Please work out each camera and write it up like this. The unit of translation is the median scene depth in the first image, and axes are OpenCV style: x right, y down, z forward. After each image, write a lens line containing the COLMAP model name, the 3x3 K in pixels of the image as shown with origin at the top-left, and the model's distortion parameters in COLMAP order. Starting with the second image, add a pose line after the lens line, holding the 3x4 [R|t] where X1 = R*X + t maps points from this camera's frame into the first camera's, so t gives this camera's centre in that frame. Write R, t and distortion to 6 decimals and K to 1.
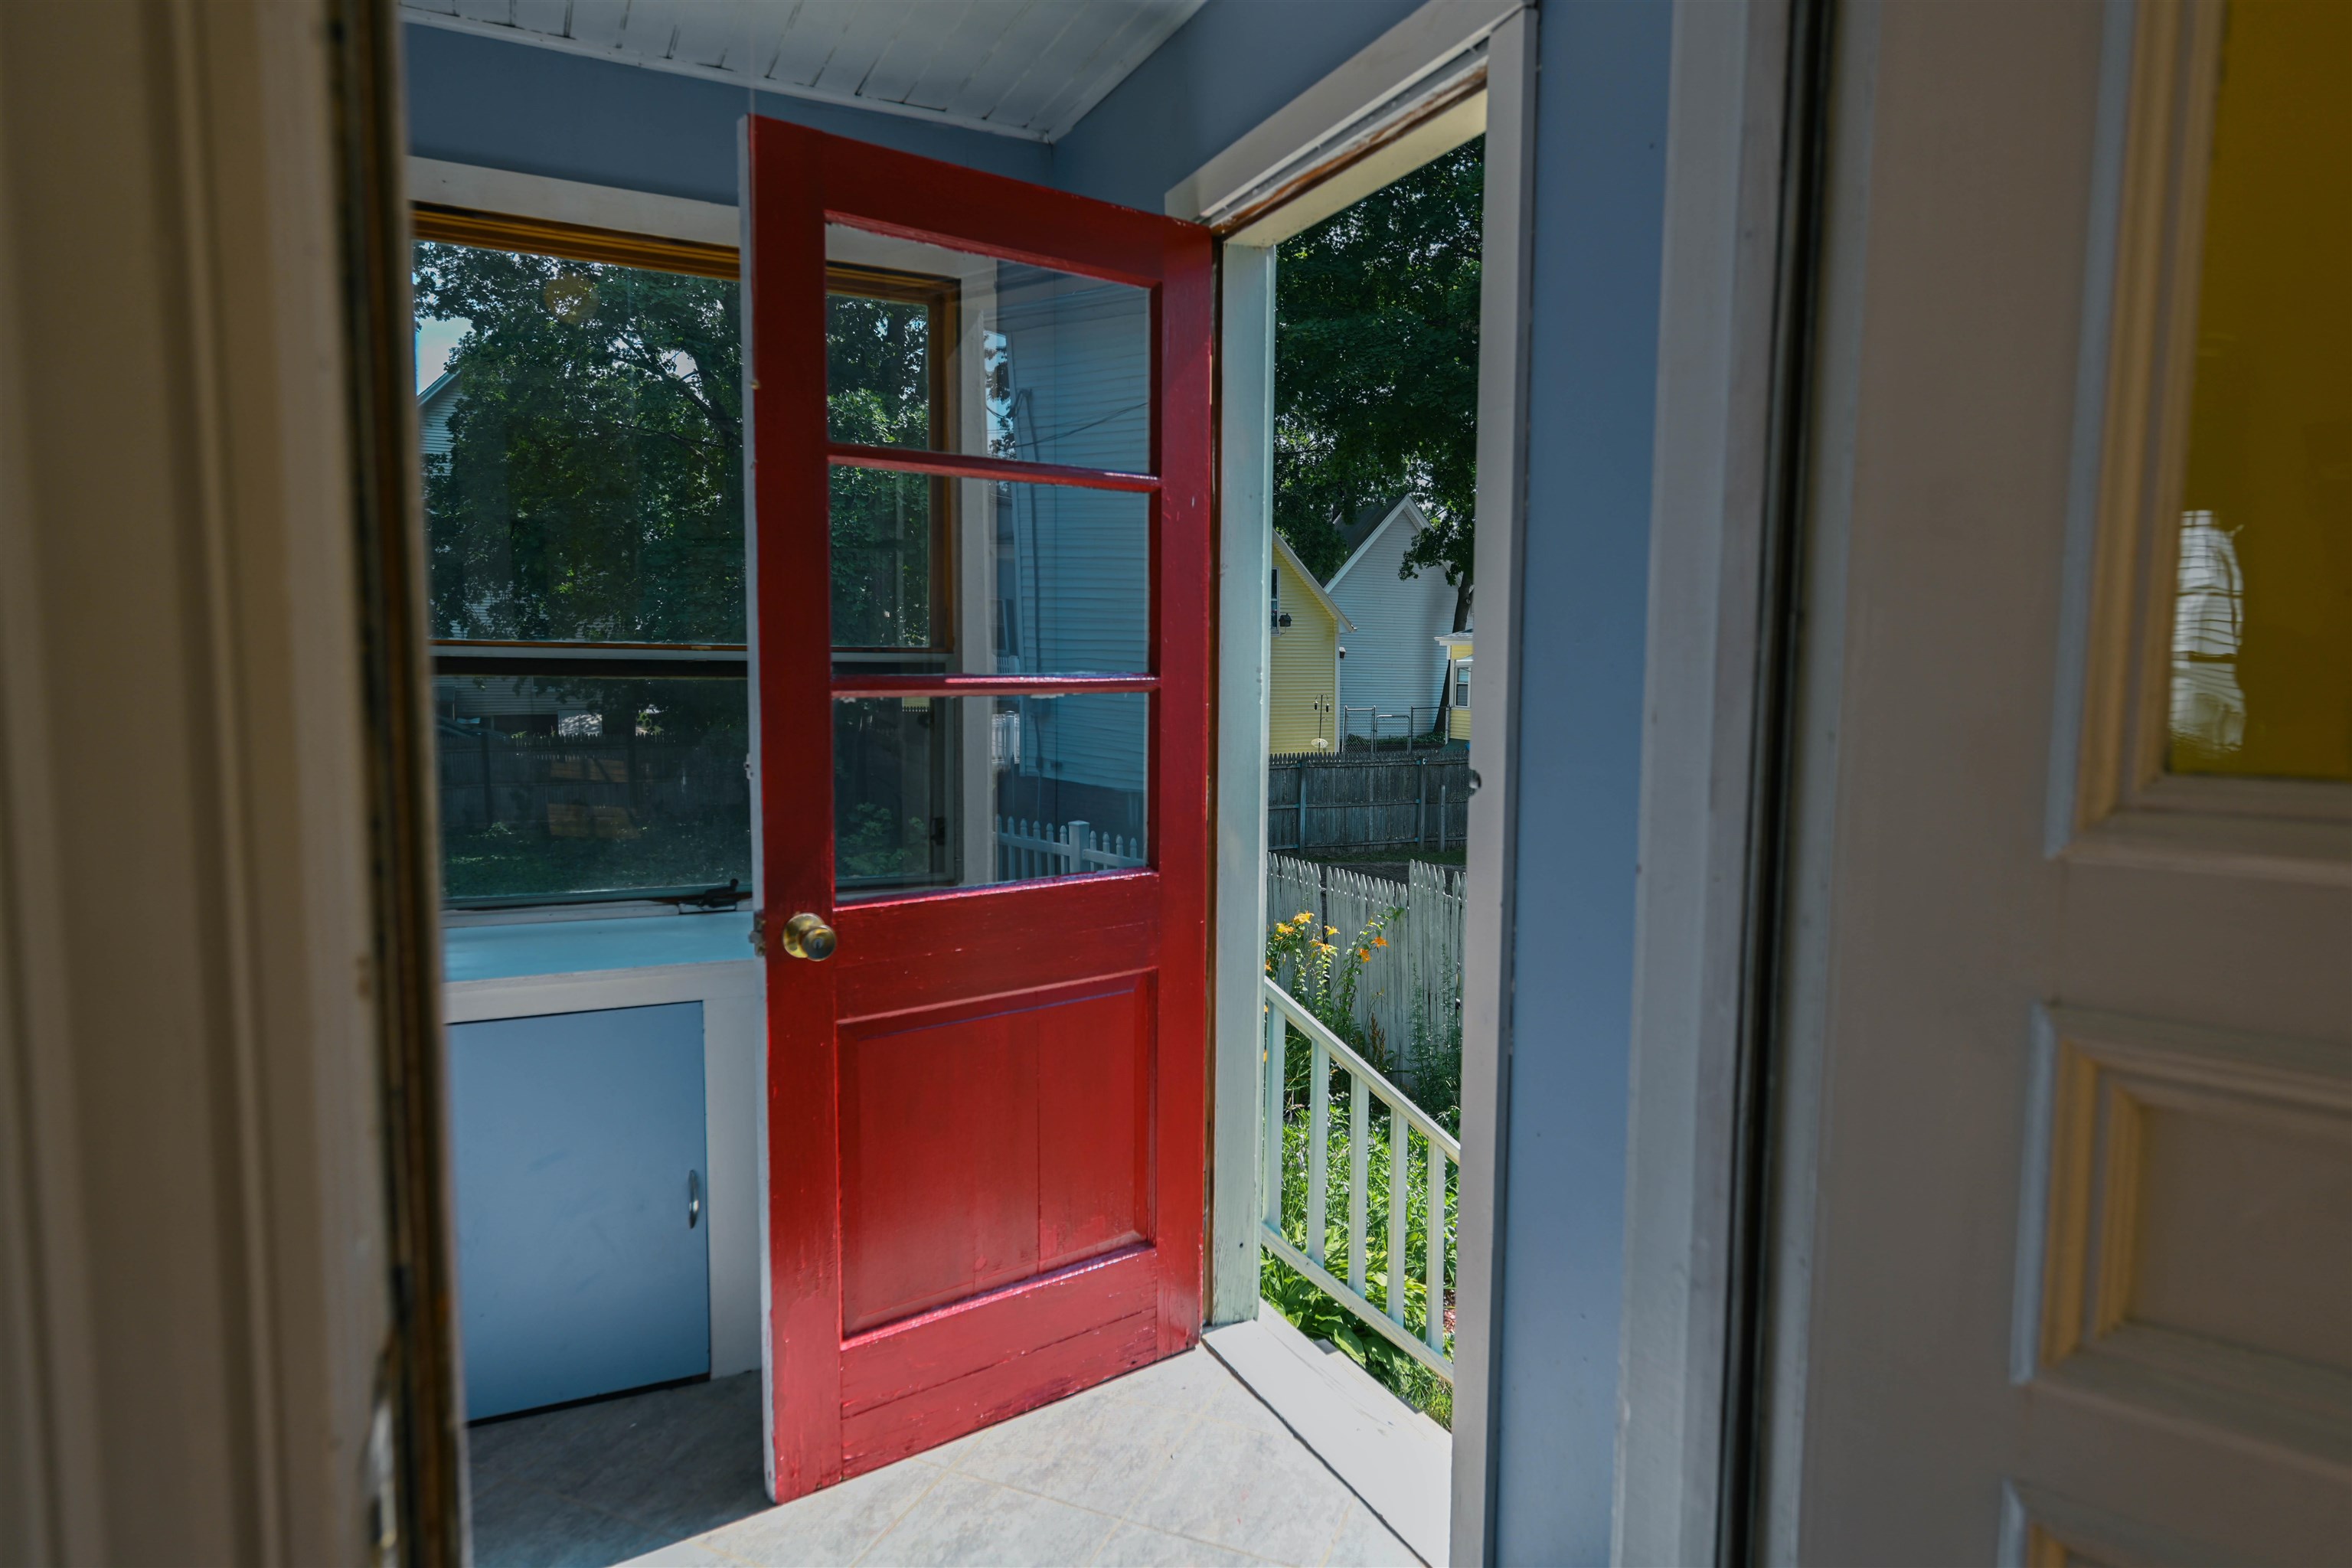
lens RADIAL K [[1381.9, 0, 1176.0], [0, 1381.9, 784.0], [0, 0, 1]] dist [0.022523, -0.001620]
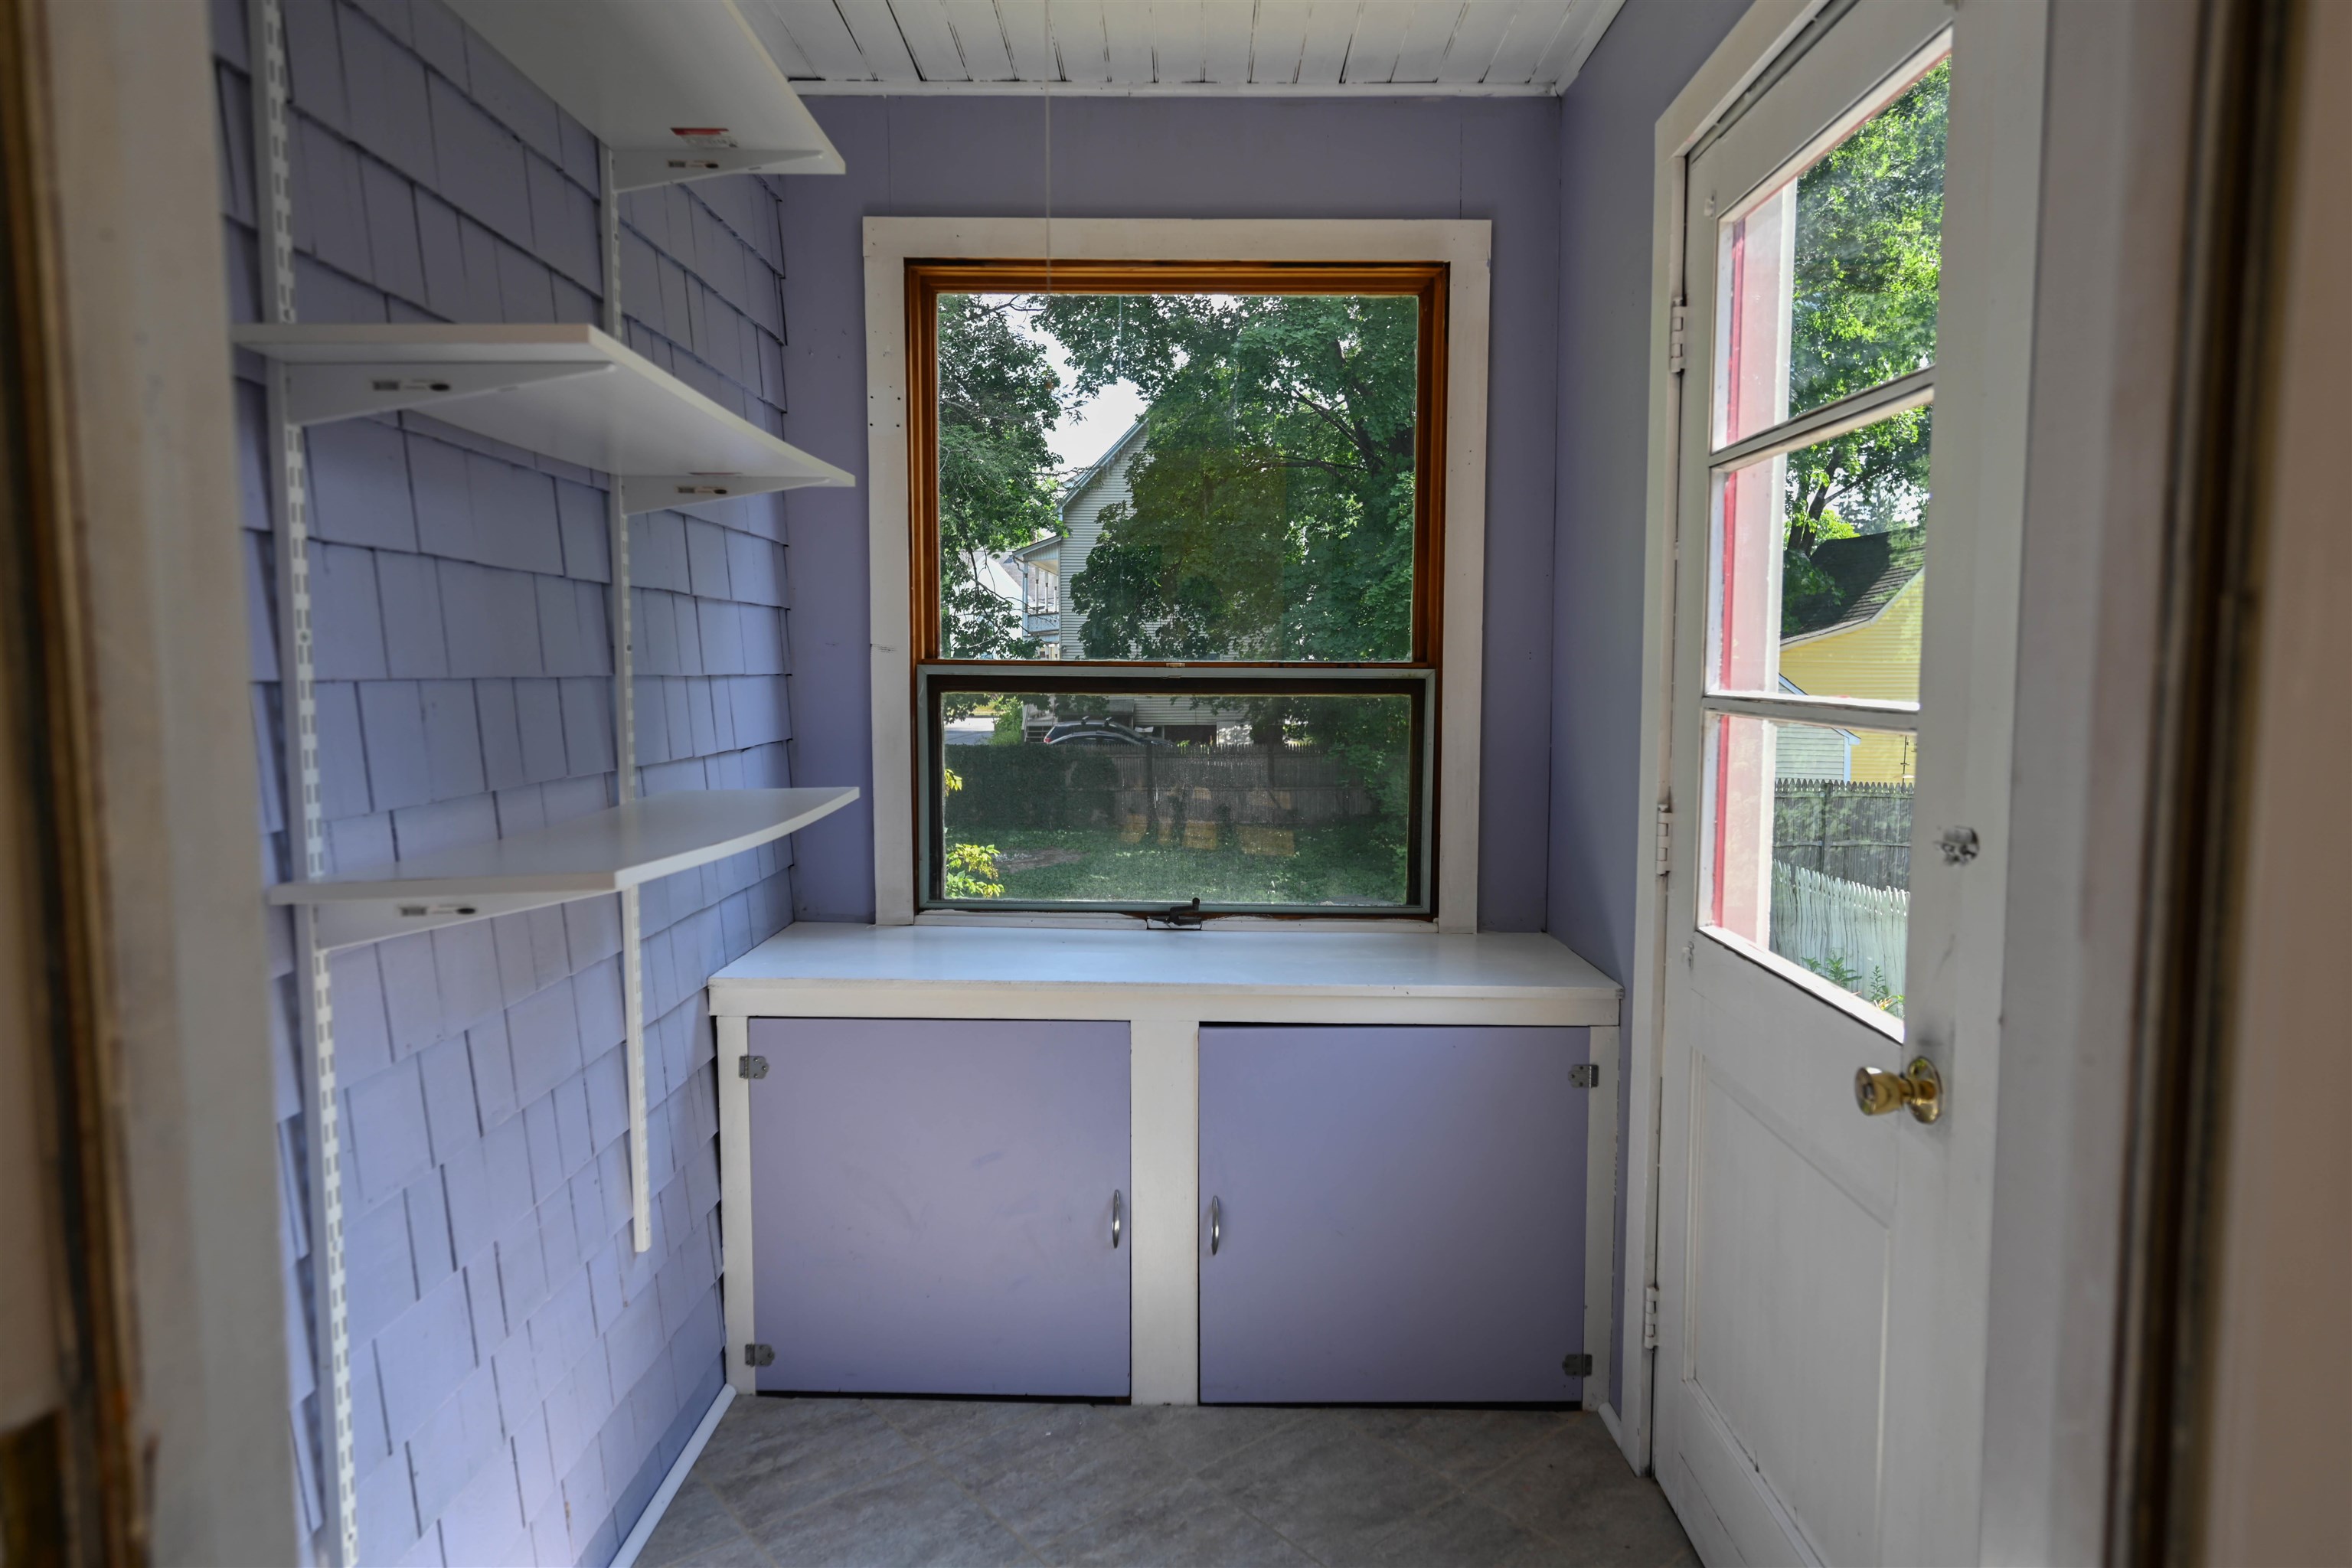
lens RADIAL K [[1381.9, 0, 1176.0], [0, 1381.9, 784.0], [0, 0, 1]] dist [0.022523, -0.001620]
pose [[0.896611, 0.031387, -0.441705, 0.118614], [-0.035886, 0.999354, -0.001832, -0.012376], [0.441362, 0.017493, 0.897159, 0.121062]]
